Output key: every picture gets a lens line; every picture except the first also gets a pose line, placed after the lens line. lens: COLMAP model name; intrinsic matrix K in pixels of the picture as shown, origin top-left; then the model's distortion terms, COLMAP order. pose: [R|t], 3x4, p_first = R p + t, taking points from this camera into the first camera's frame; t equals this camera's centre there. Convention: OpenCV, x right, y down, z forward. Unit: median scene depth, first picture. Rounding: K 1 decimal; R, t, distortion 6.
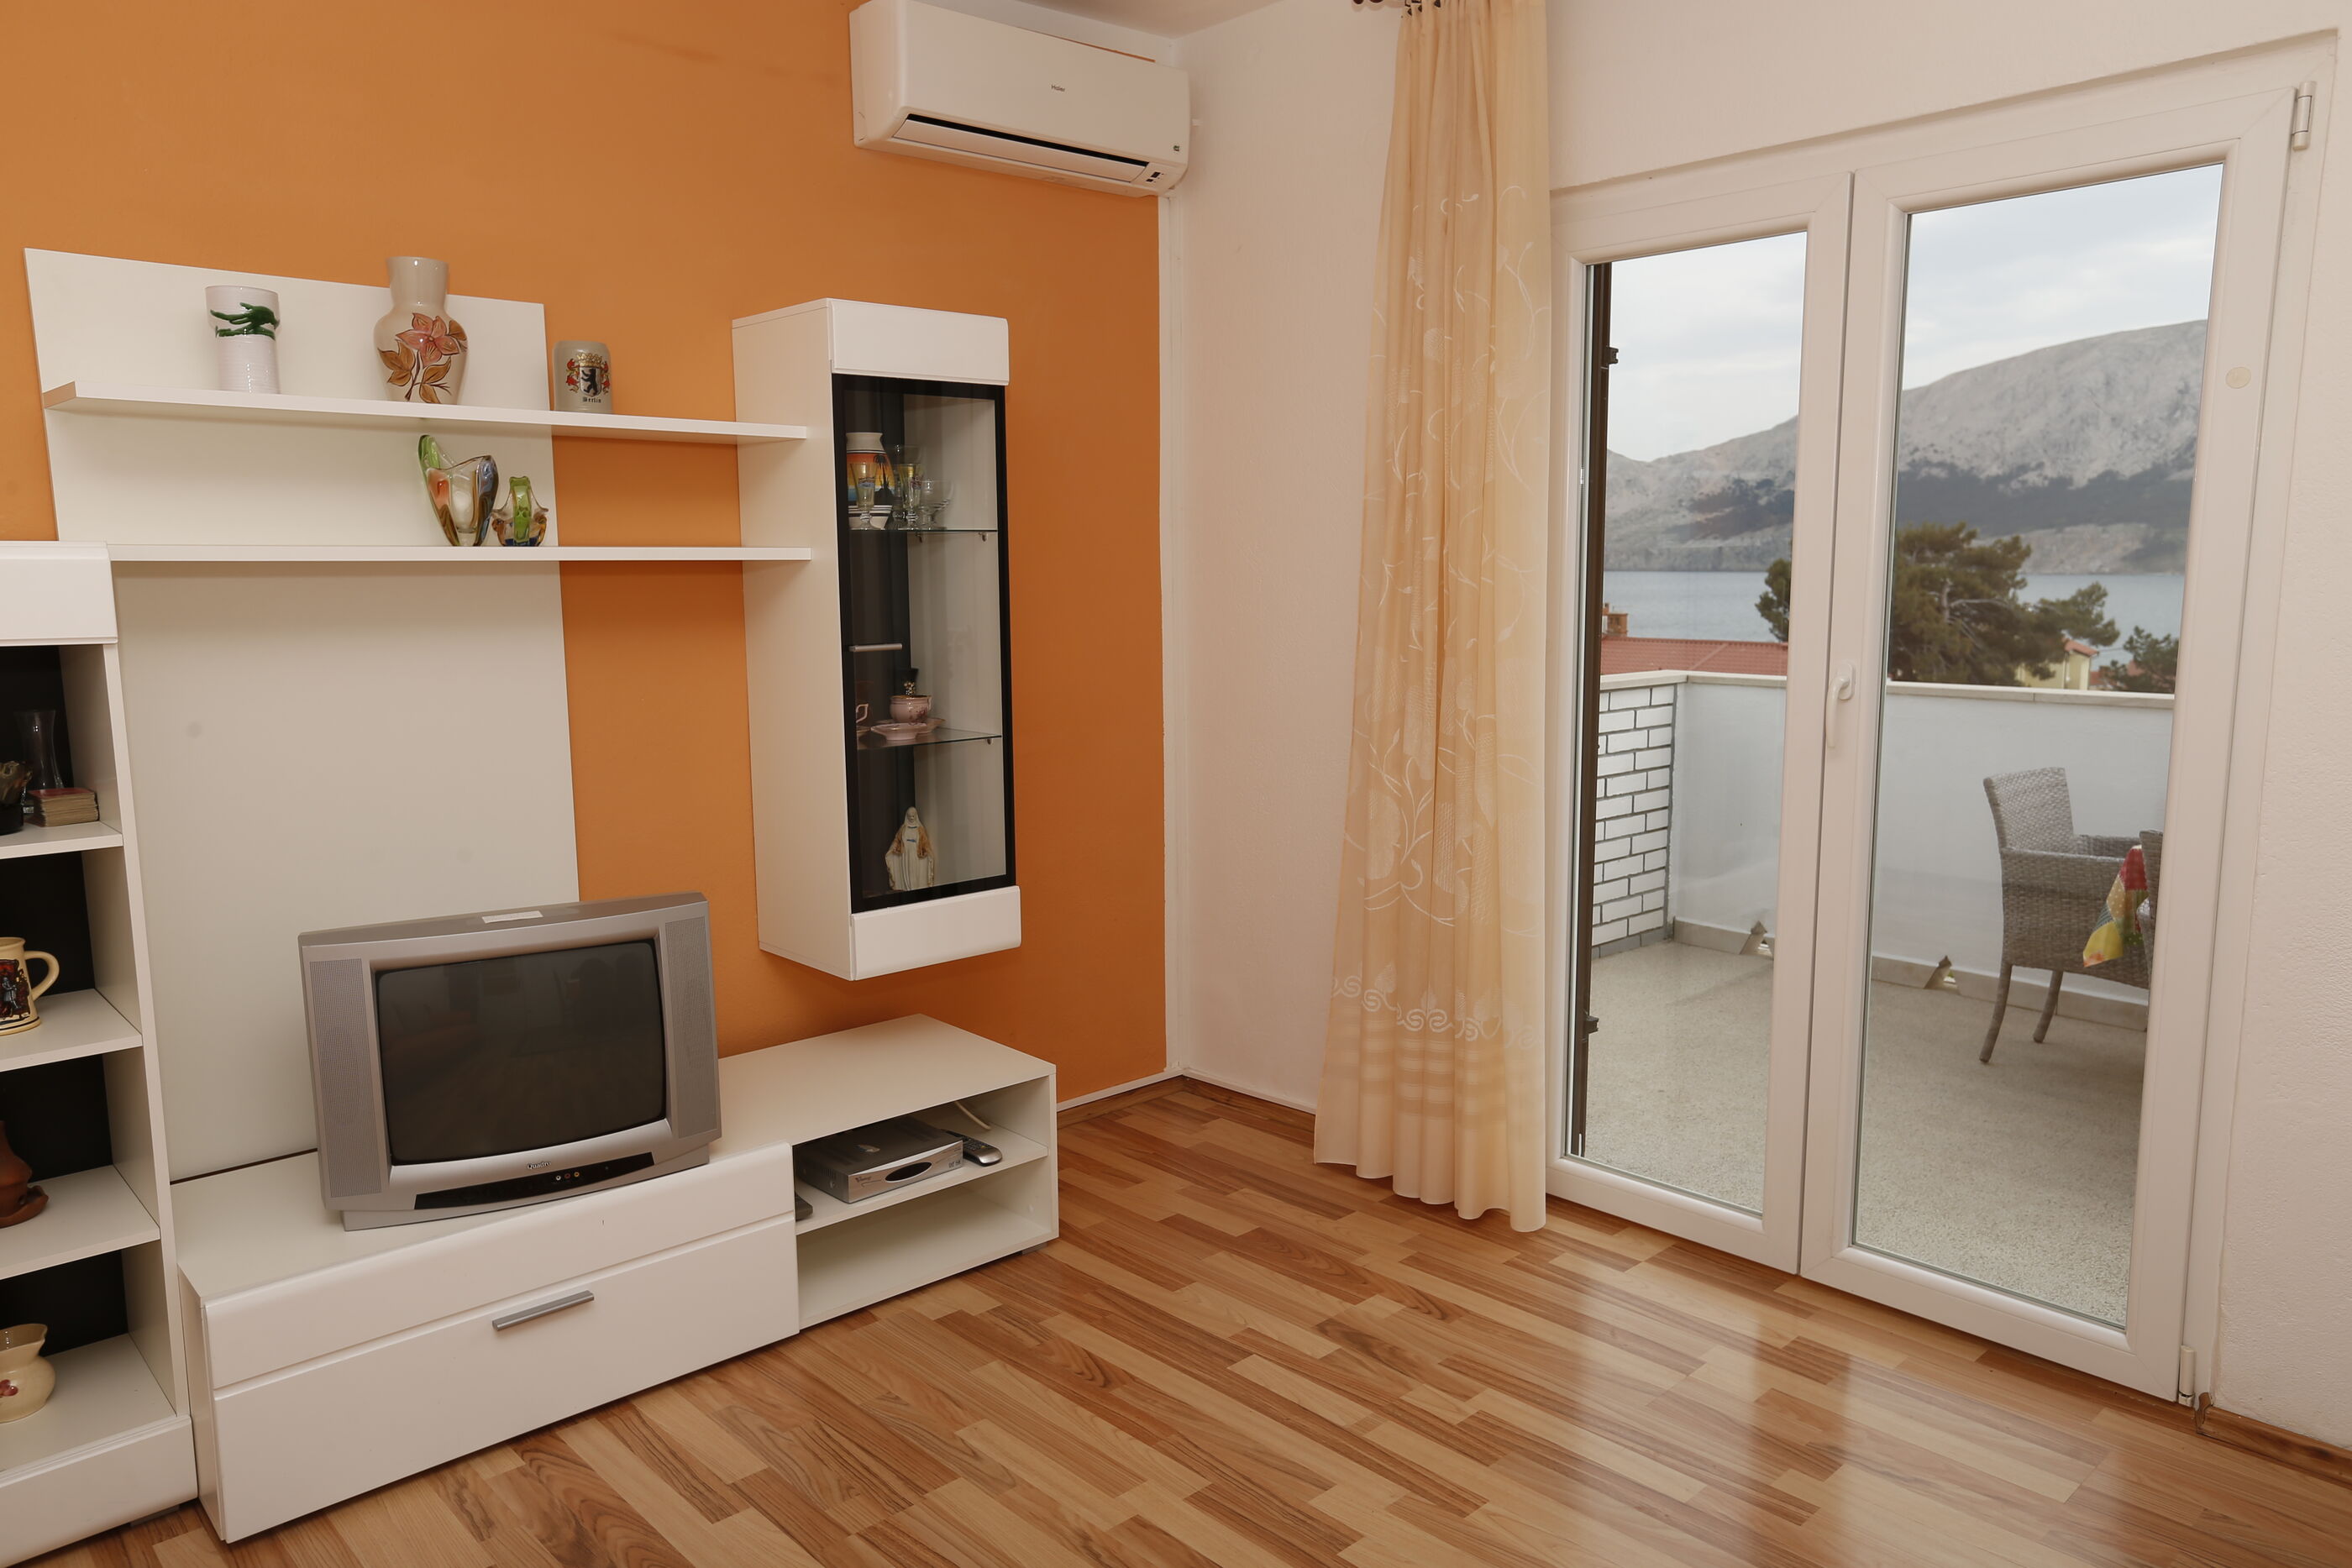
lens RADIAL K [[1615.0, 0, 1168.4], [0, 1615.0, 788.4], [0, 0, 1]] dist [-0.027577, 0.054372]
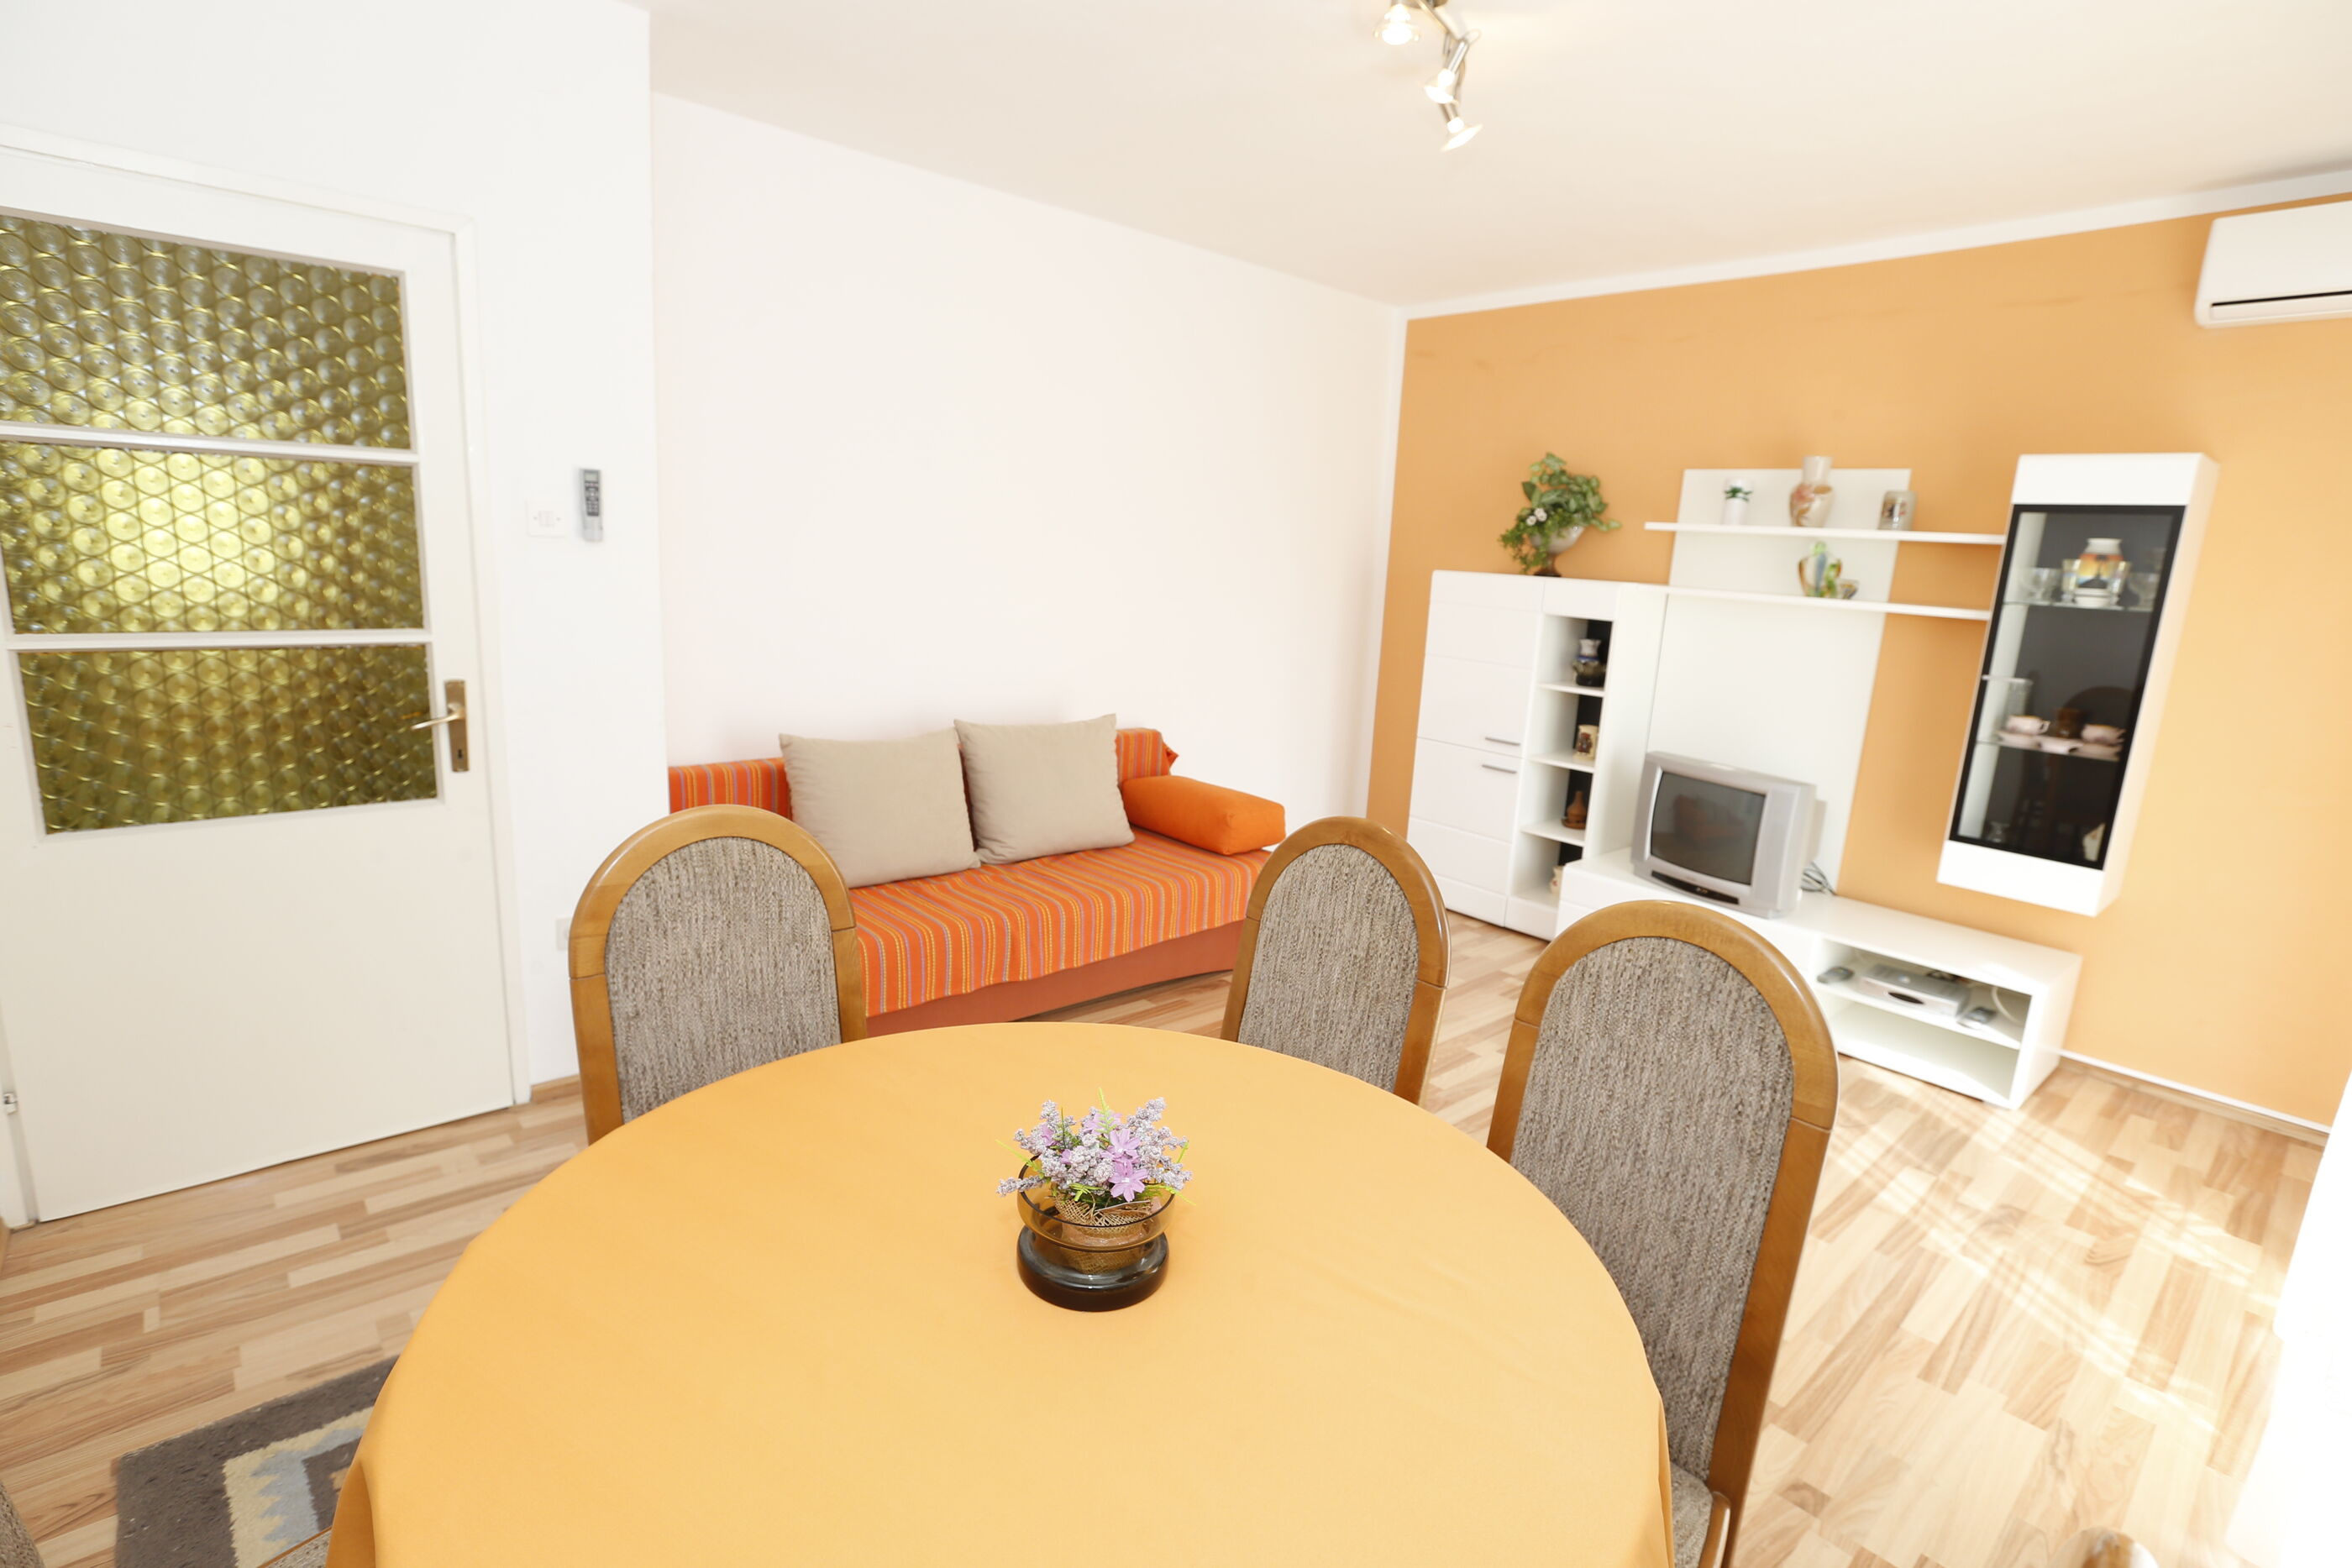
lens RADIAL K [[1140.8, 0, 1169.6], [0, 1140.8, 790.5], [0, 0, 1]] dist [-0.060411, 0.027764]
pose [[-0.026099, 0.218187, -0.975558, 1.008427], [-0.192377, 0.956553, 0.219083, -0.072582], [0.980974, 0.193393, 0.017009, 0.241333]]
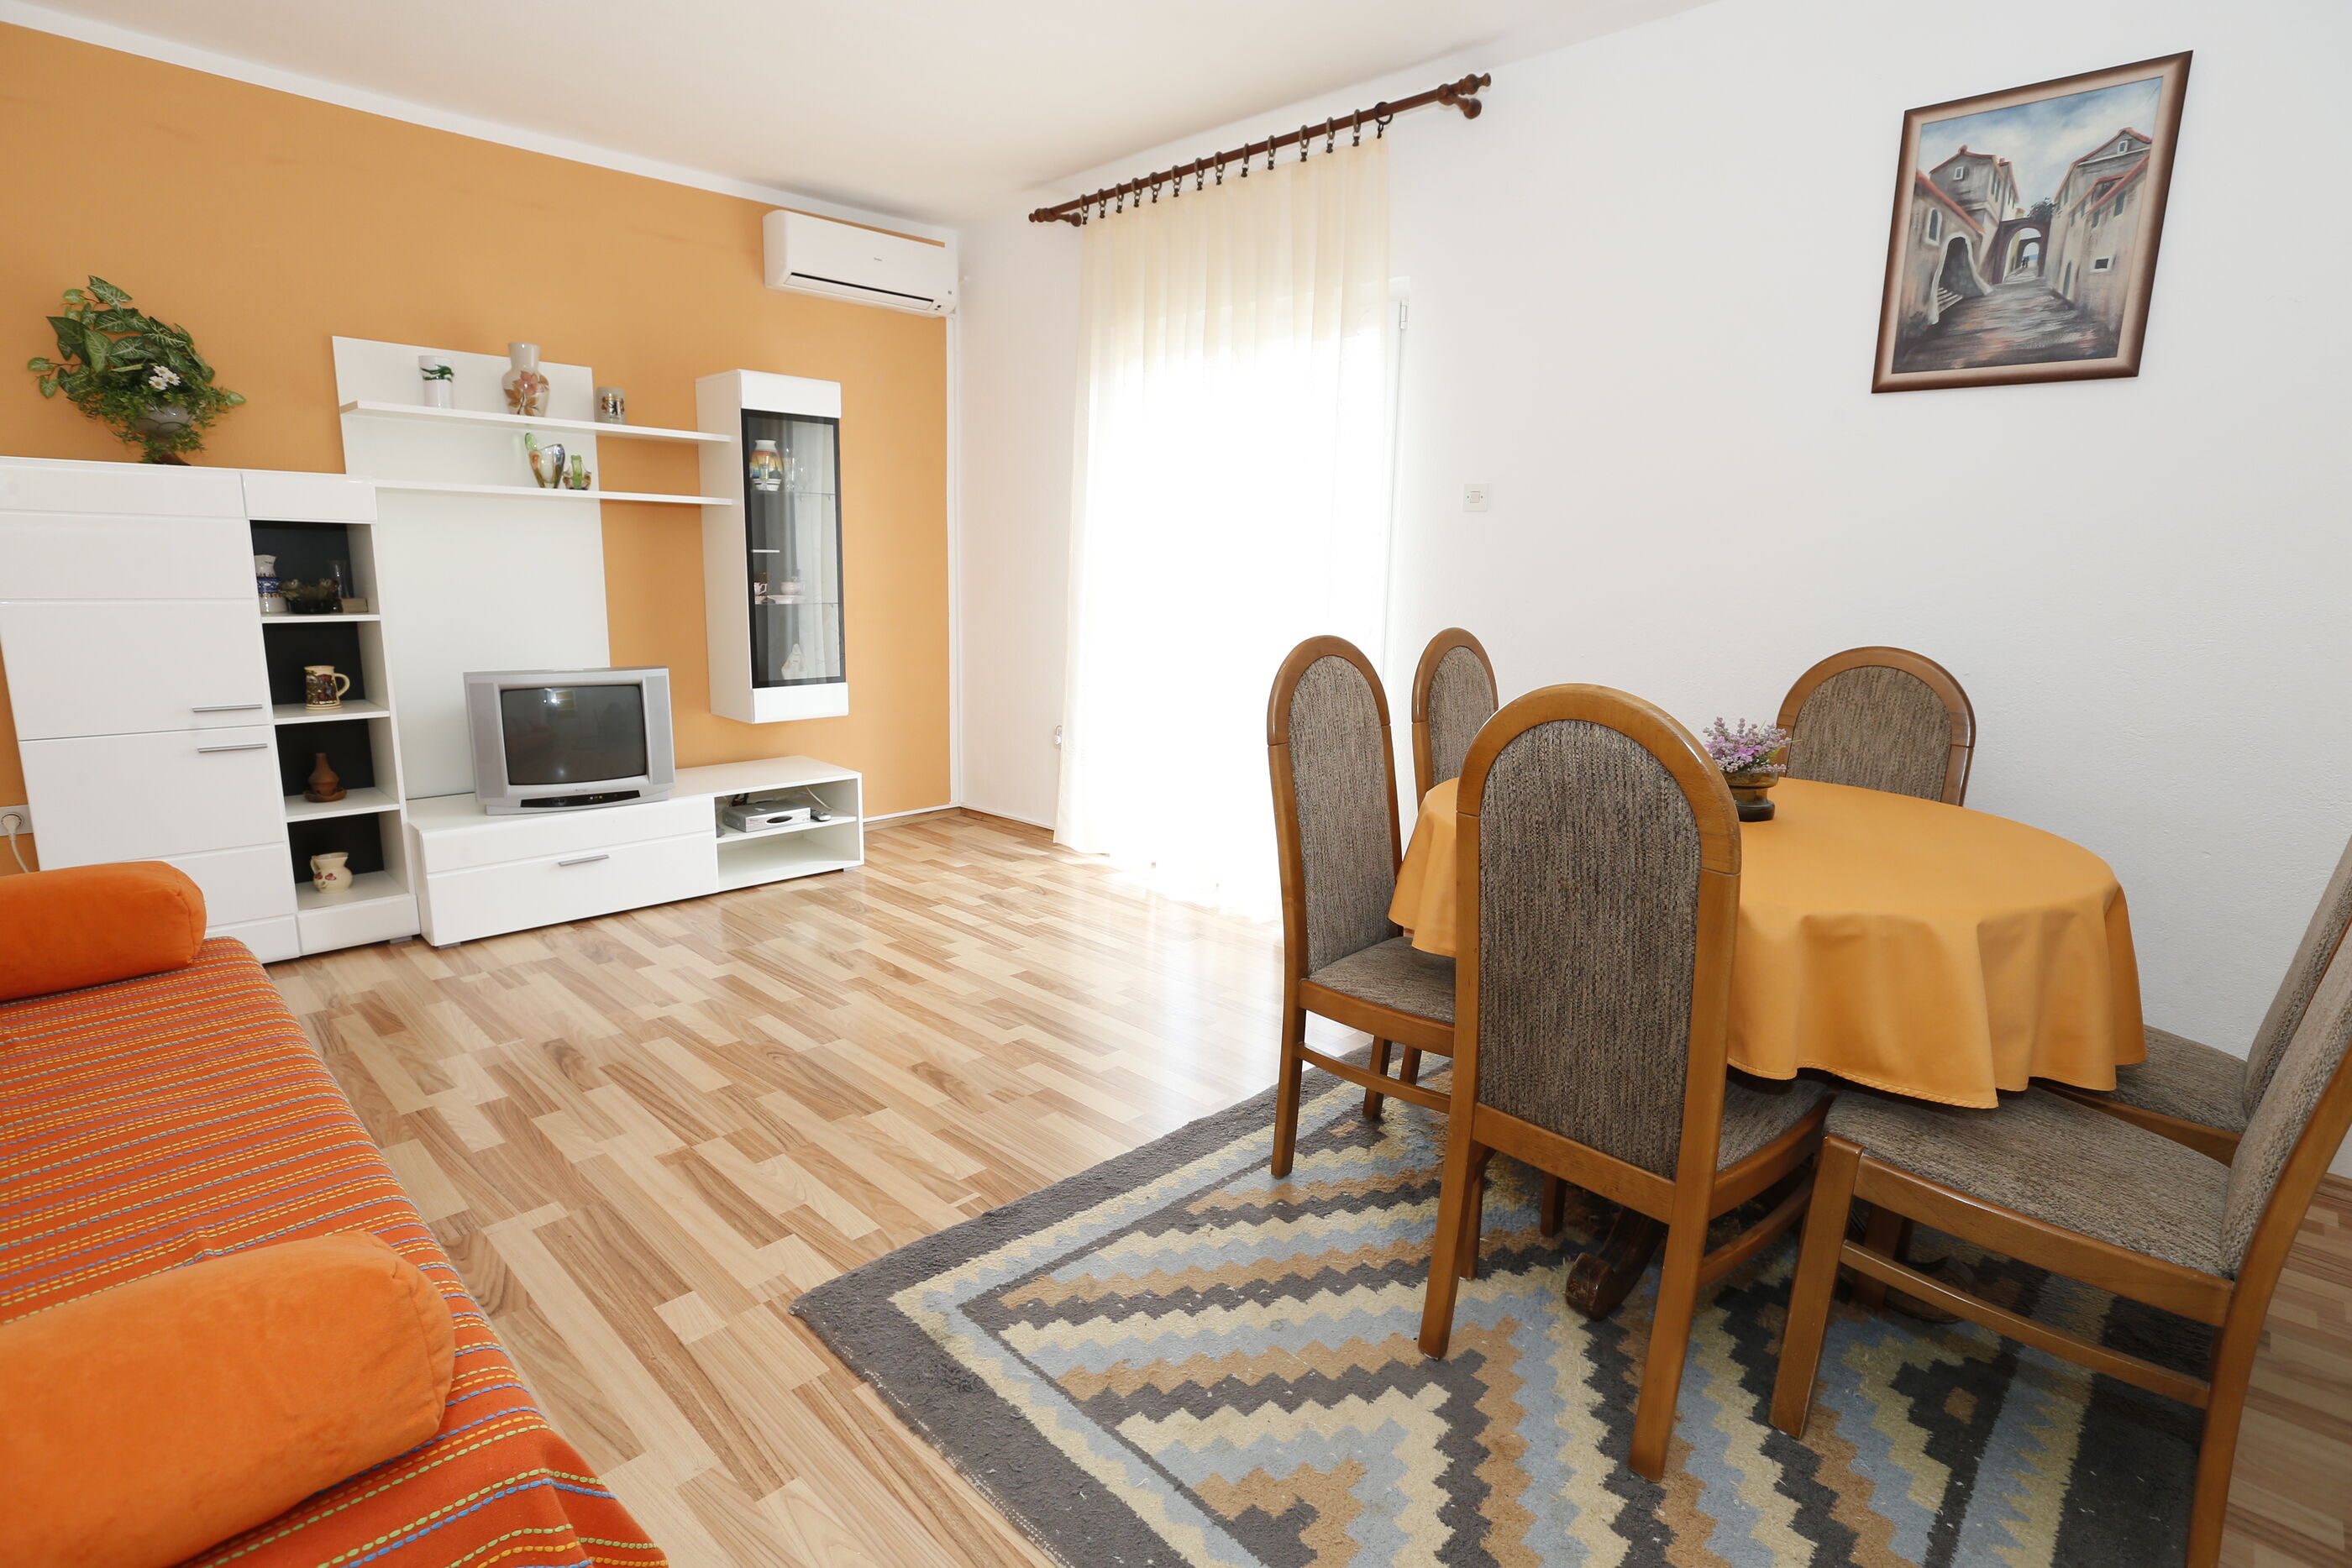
lens RADIAL K [[1140.8, 0, 1169.6], [0, 1140.8, 790.5], [0, 0, 1]] dist [-0.060411, 0.027764]
pose [[0.998005, 0.021529, 0.059346, 0.257975], [-0.024919, 0.998064, 0.056987, 0.123841], [-0.058004, -0.058352, 0.996610, -0.449662]]
